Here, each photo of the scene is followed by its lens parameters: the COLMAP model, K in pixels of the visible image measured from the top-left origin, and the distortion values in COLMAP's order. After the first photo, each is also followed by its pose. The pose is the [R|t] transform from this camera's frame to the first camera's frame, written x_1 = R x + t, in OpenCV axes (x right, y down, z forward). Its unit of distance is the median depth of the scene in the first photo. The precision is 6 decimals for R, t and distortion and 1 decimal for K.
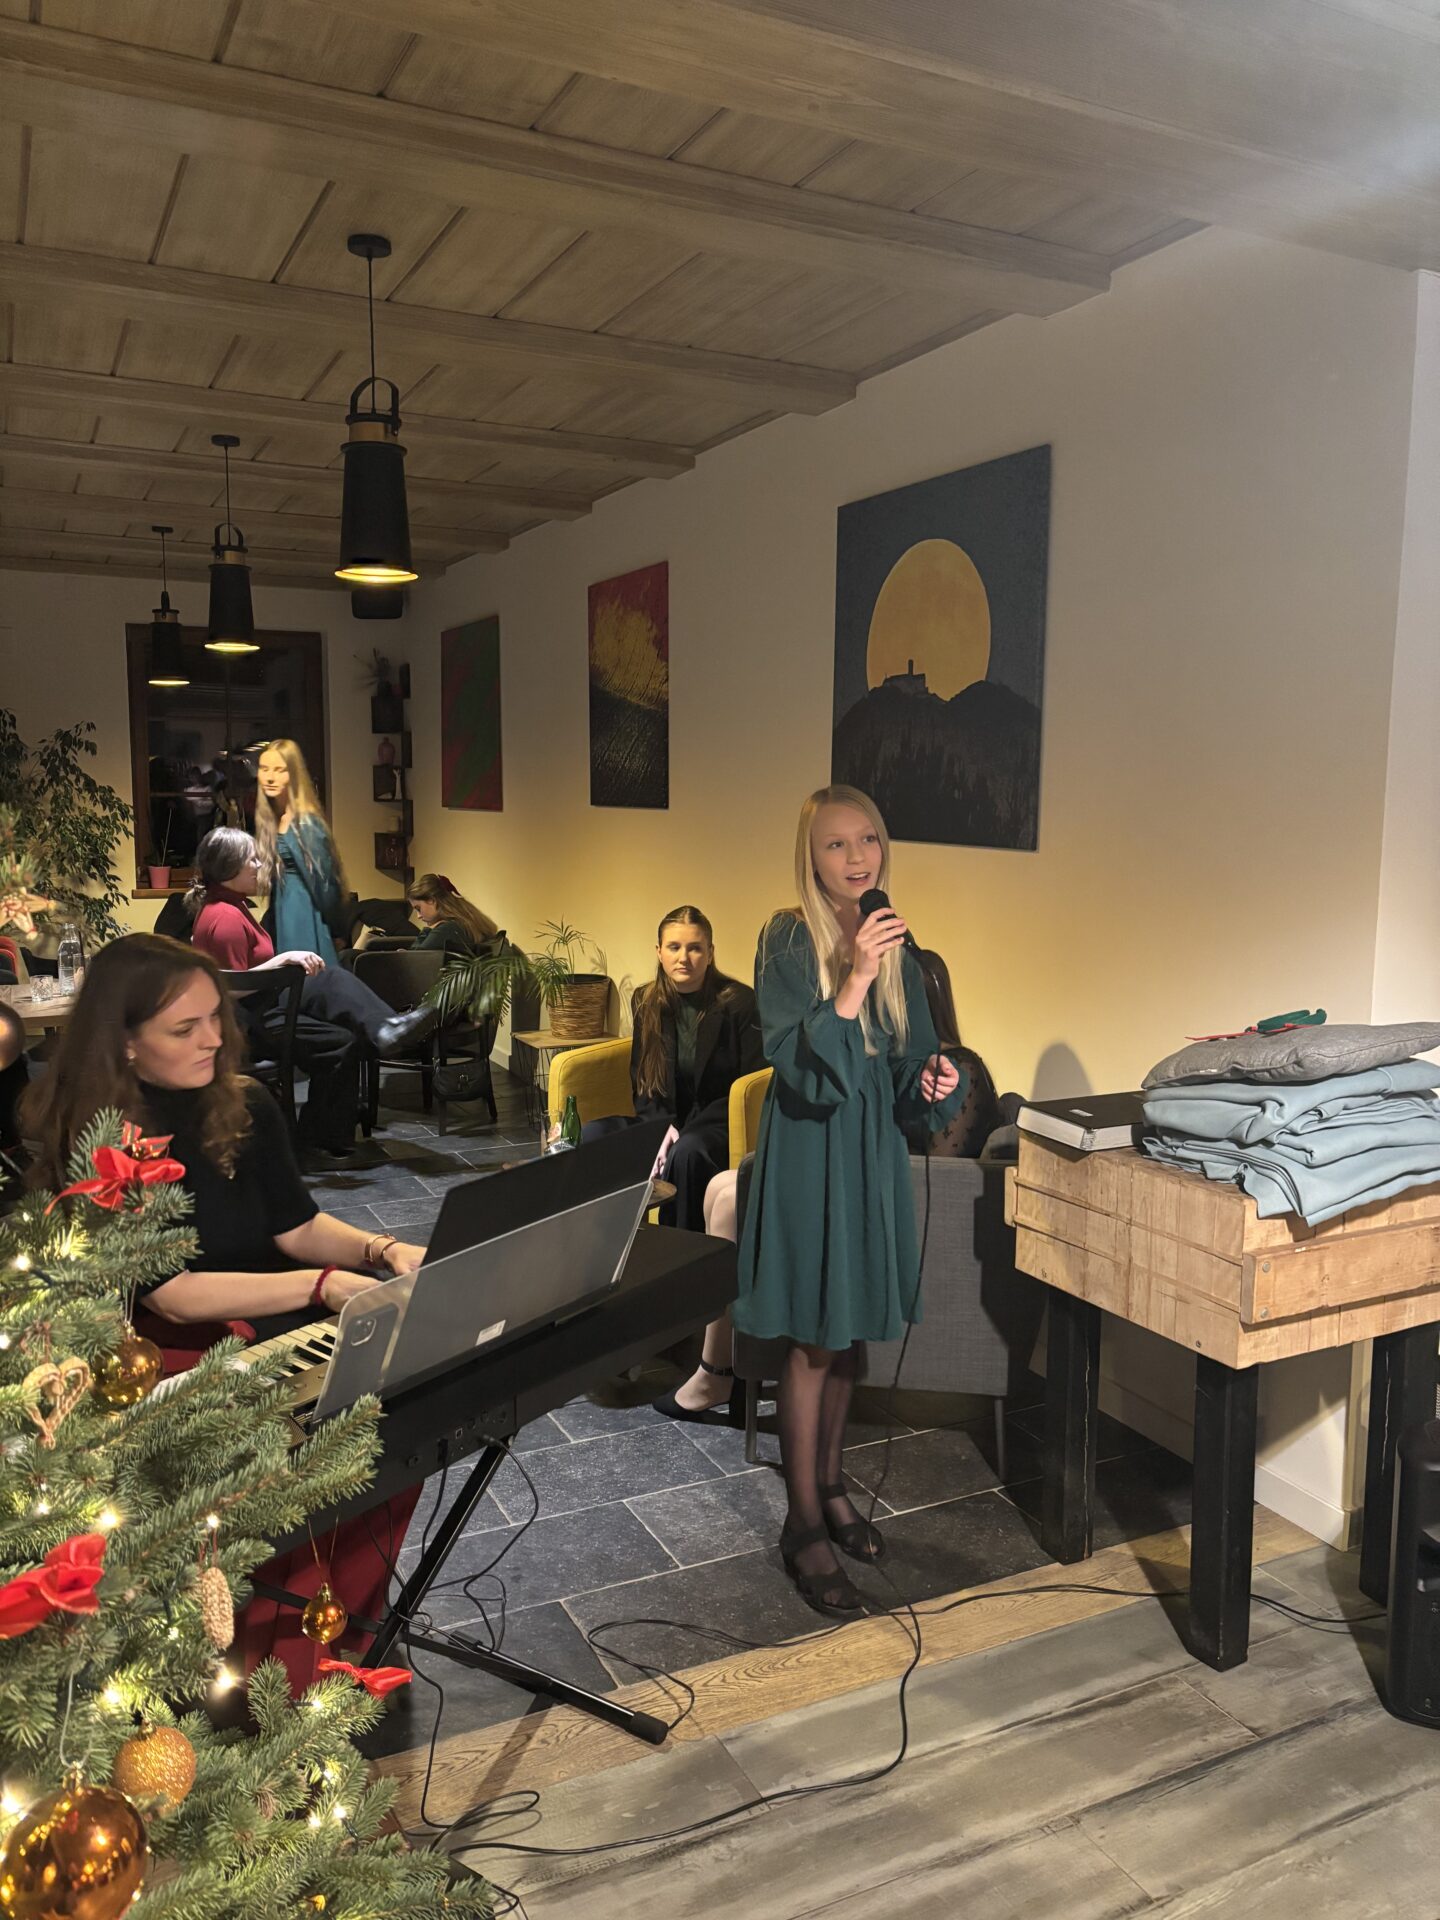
lens RADIAL K [[1445.3, 0, 717.2], [0, 1445.3, 953.5], [0, 0, 1]] dist [0.047081, -0.056953]
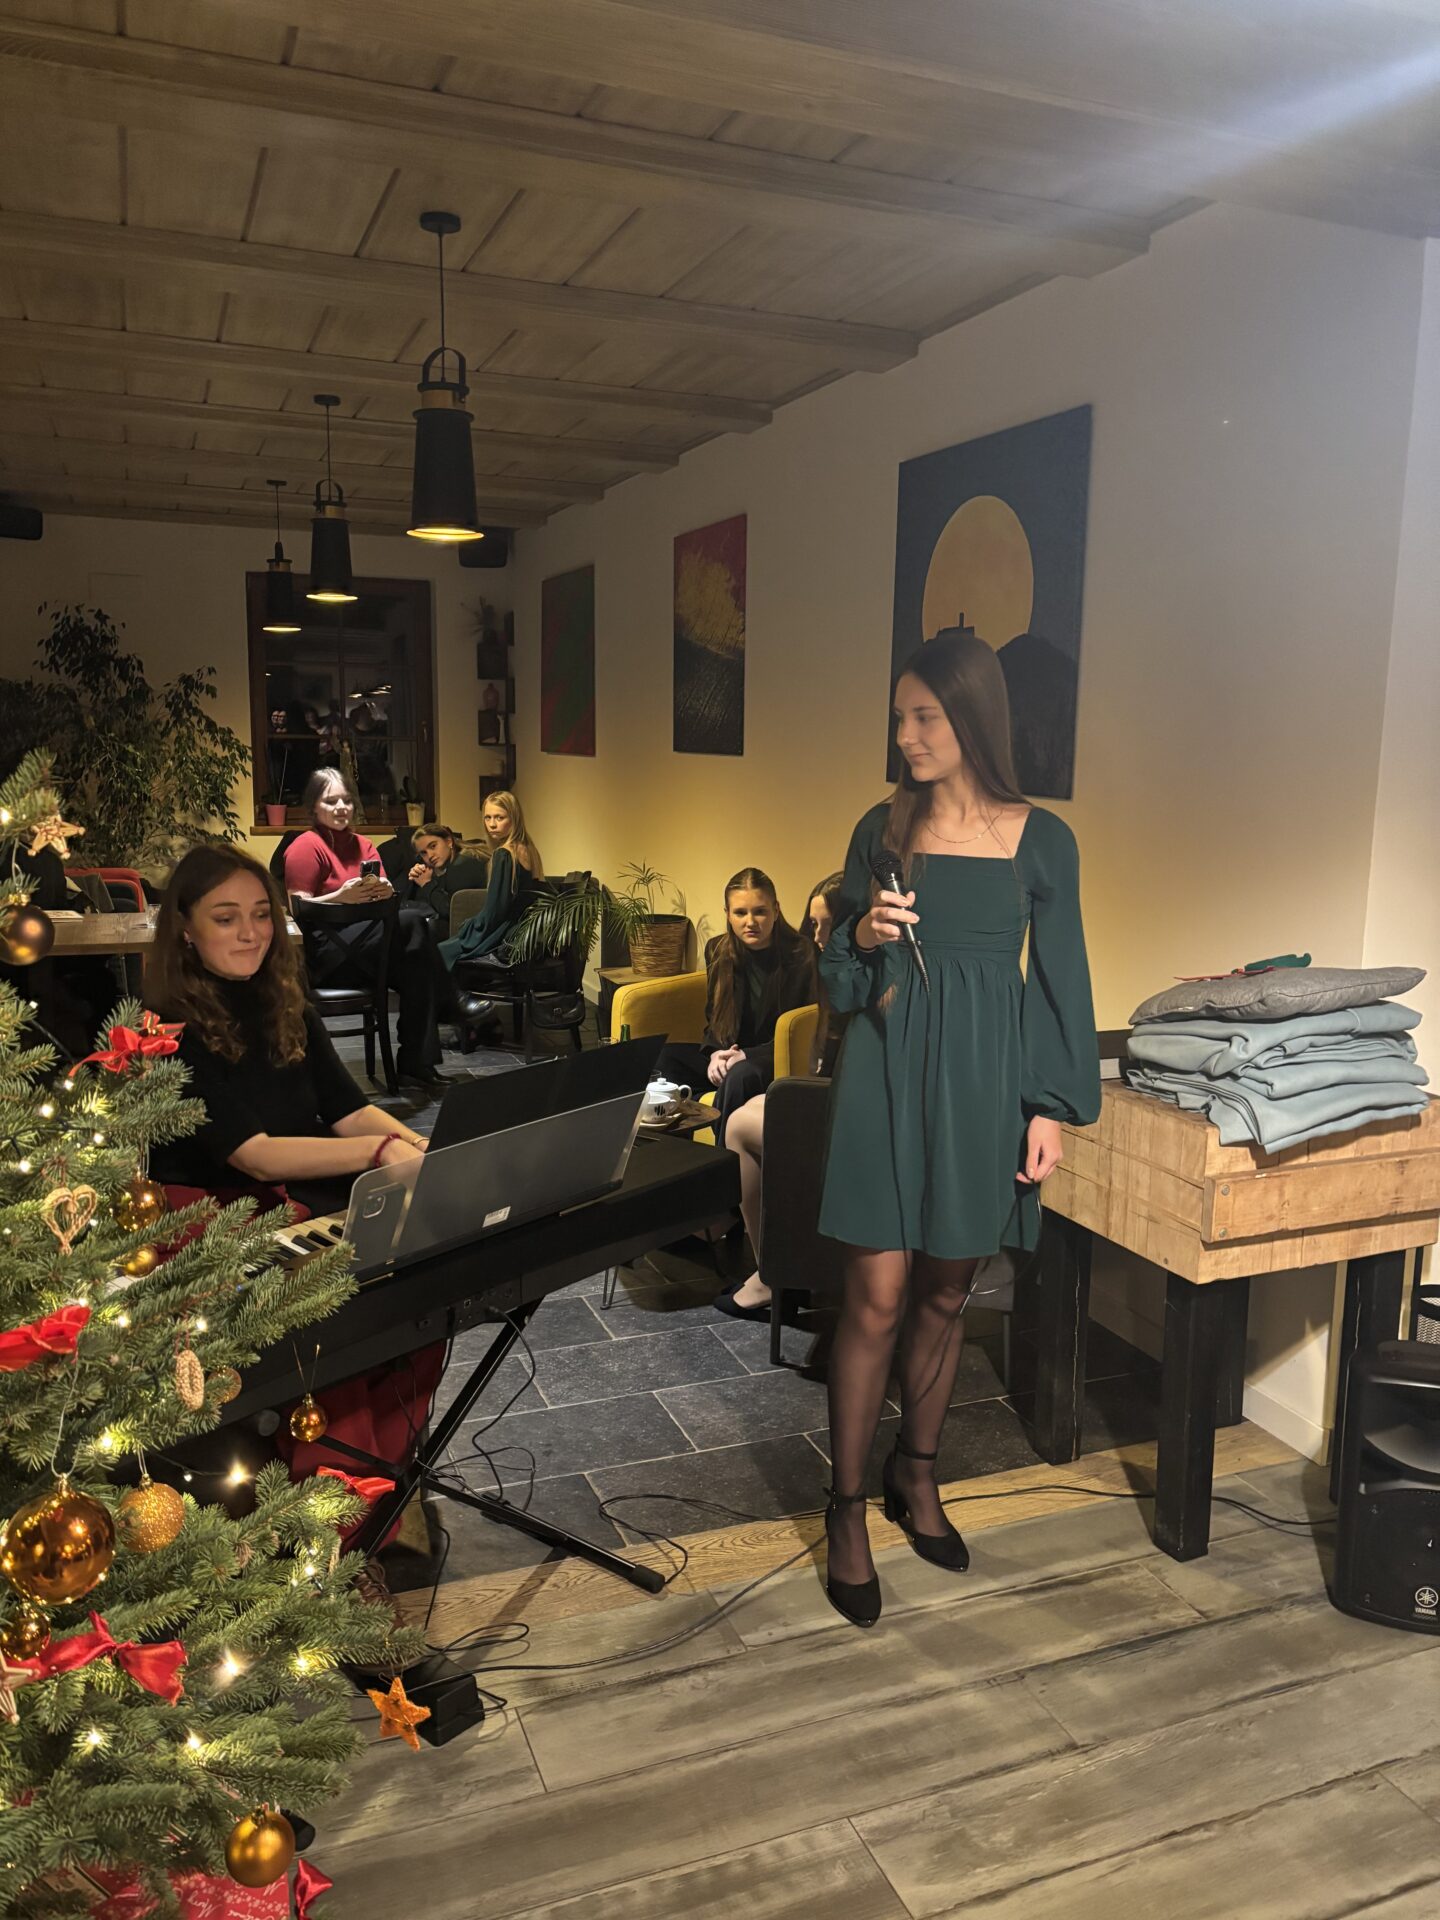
lens RADIAL K [[1445.3, 0, 726.9], [0, 1445.3, 953.3], [0, 0, 1]] dist [0.047081, -0.056953]
pose [[0.996826, 0.020500, -0.076929, 0.070973], [-0.017630, 0.999129, 0.037809, 0.005181], [0.077637, -0.036332, 0.996319, -0.073332]]
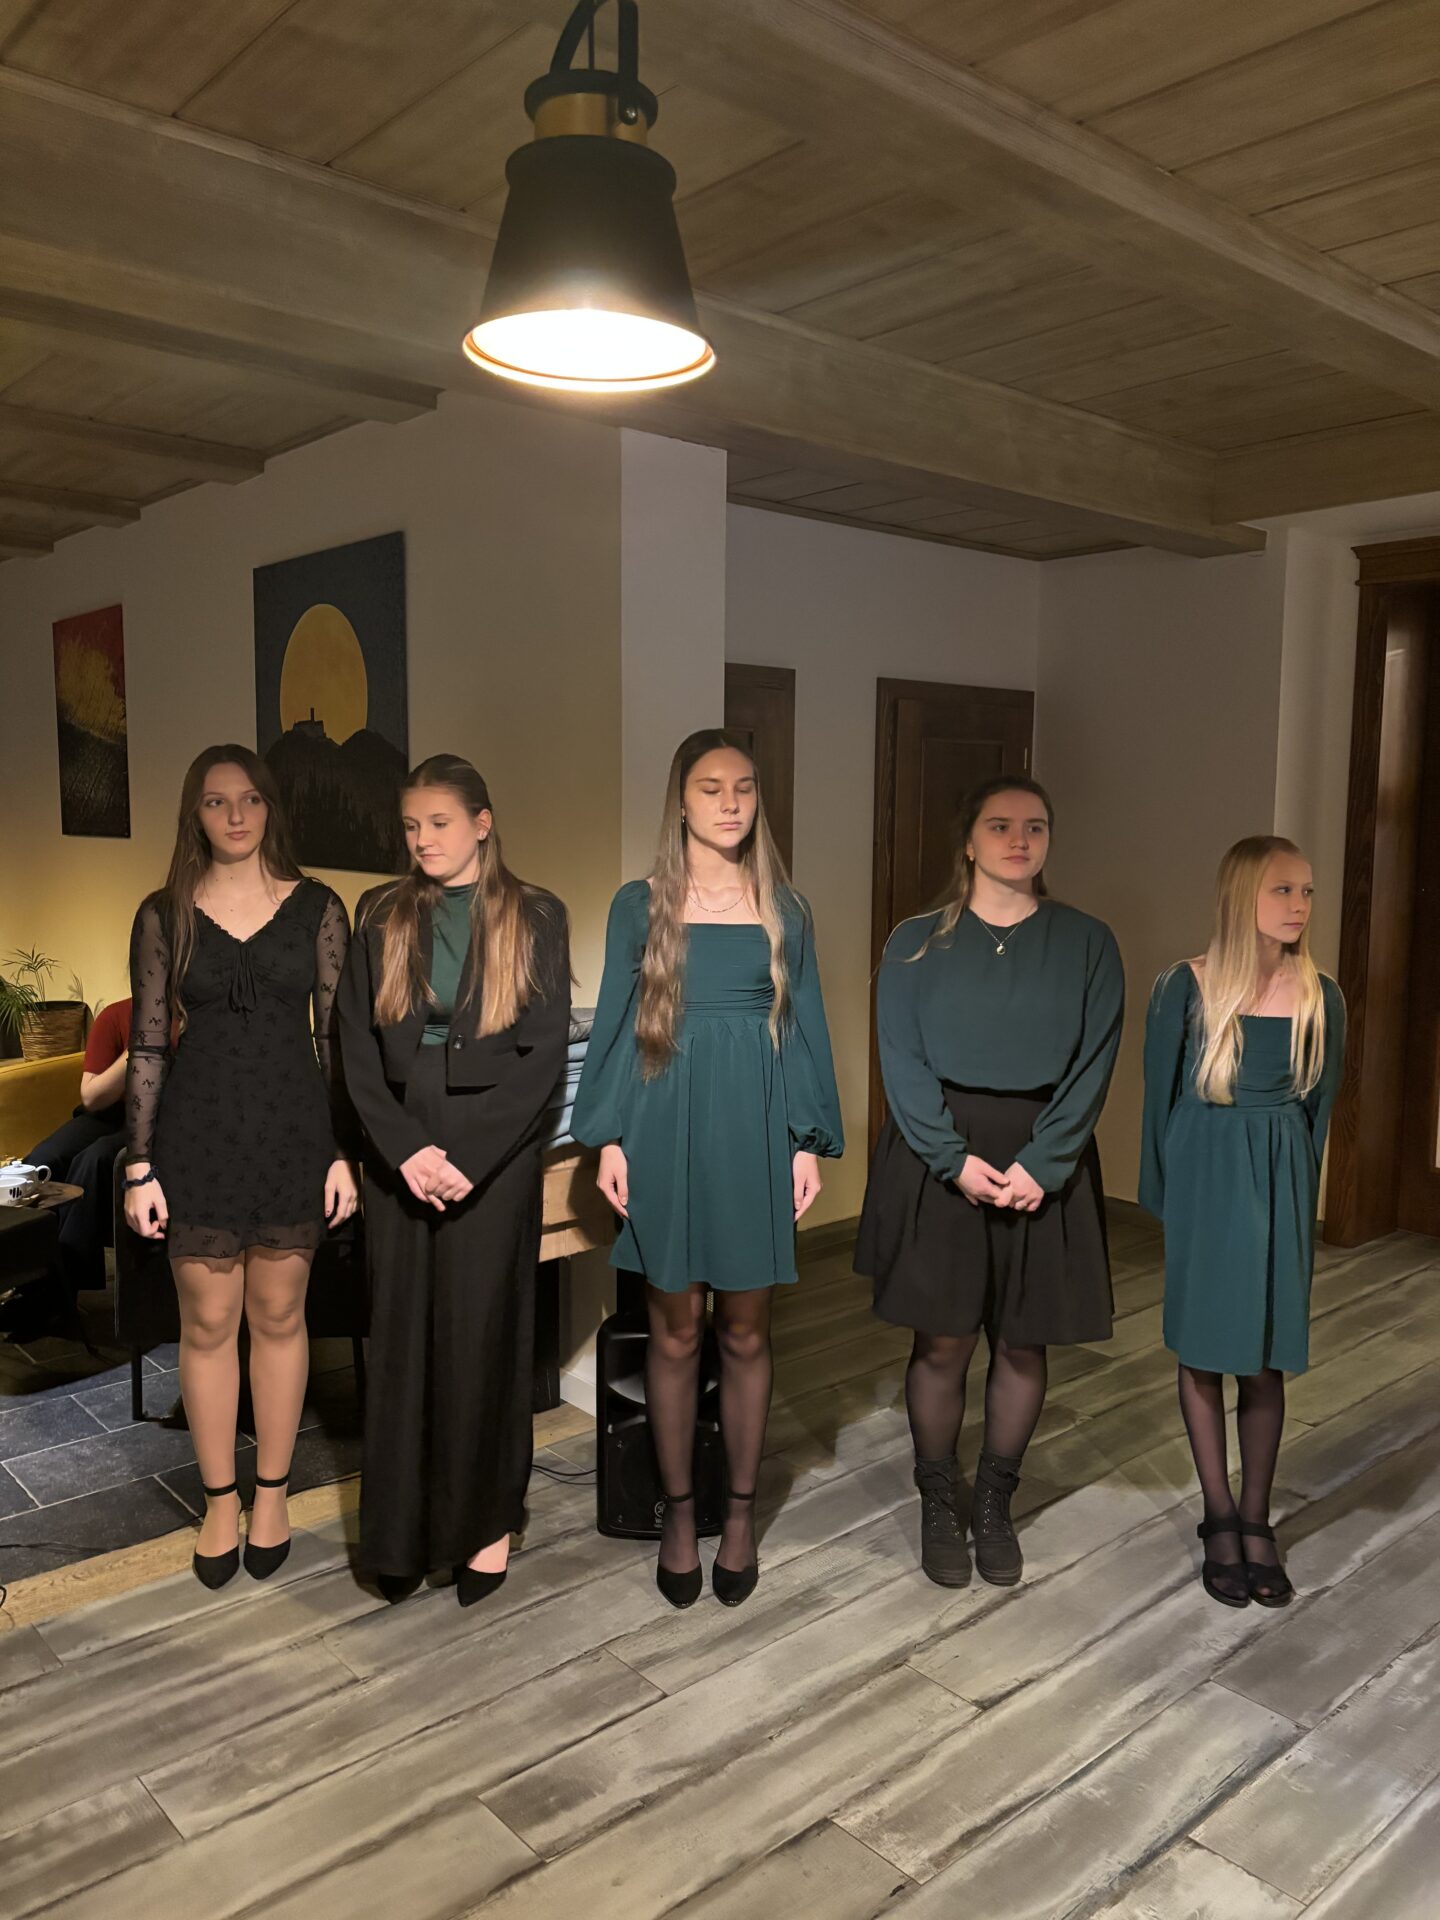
lens RADIAL K [[1445.3, 0, 713.1], [0, 1445.3, 956.4], [0, 0, 1]] dist [0.047081, -0.056953]
pose [[0.966010, -0.025722, 0.257221, 0.193482], [0.029585, 0.999500, -0.011159, 0.017928], [-0.256805, 0.018390, 0.966288, -0.240243]]
